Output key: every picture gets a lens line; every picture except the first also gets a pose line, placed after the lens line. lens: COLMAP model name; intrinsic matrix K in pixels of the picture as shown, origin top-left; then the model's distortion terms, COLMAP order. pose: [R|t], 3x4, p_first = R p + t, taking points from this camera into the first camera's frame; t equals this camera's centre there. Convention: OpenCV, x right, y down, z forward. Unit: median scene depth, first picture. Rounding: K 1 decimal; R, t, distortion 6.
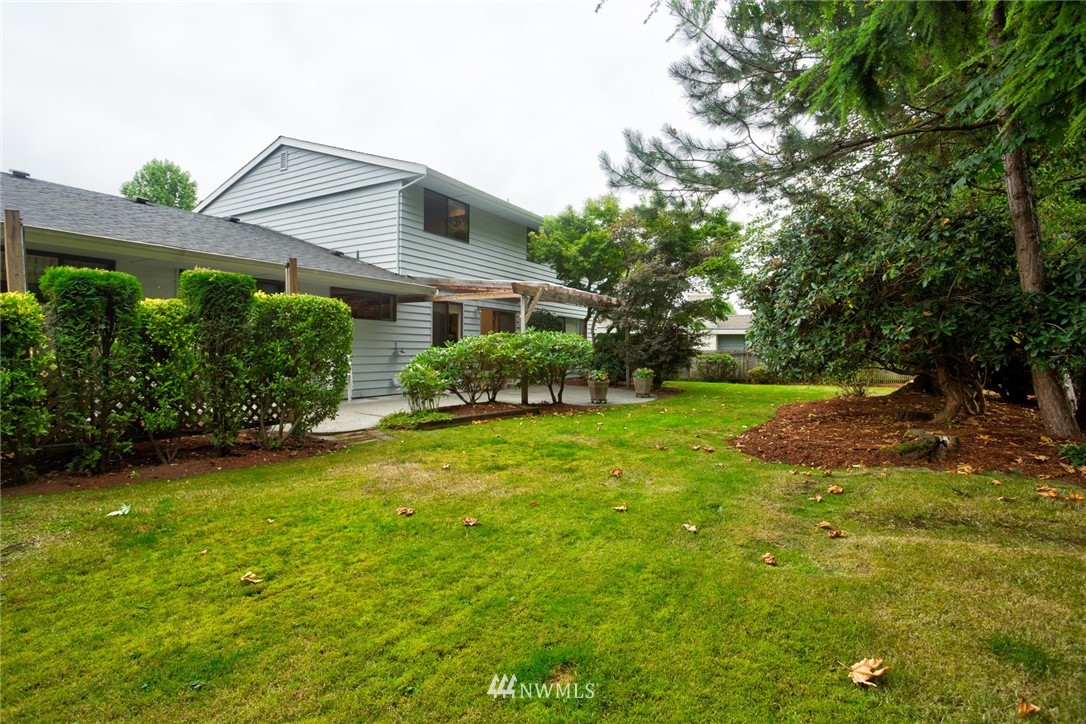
lens RADIAL K [[545.2, 0, 543.0], [0, 545.2, 362.0], [0, 0, 1]] dist [-0.001105, -0.000199]
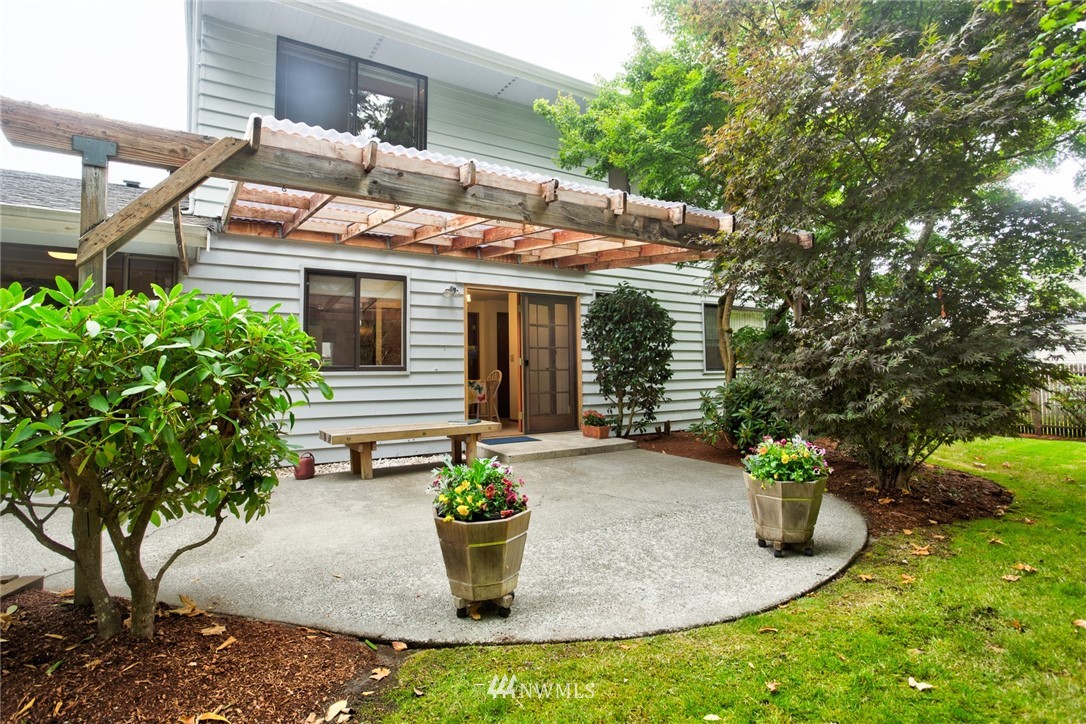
lens RADIAL K [[571.8, 0, 541.9], [0, 571.8, 345.0], [0, 0, 1]] dist [-0.001859, -0.000411]
pose [[0.894327, -0.037720, -0.445821, 0.178115], [0.009512, 0.997818, -0.065341, -0.014635], [0.447313, 0.054195, 0.892734, 0.612455]]
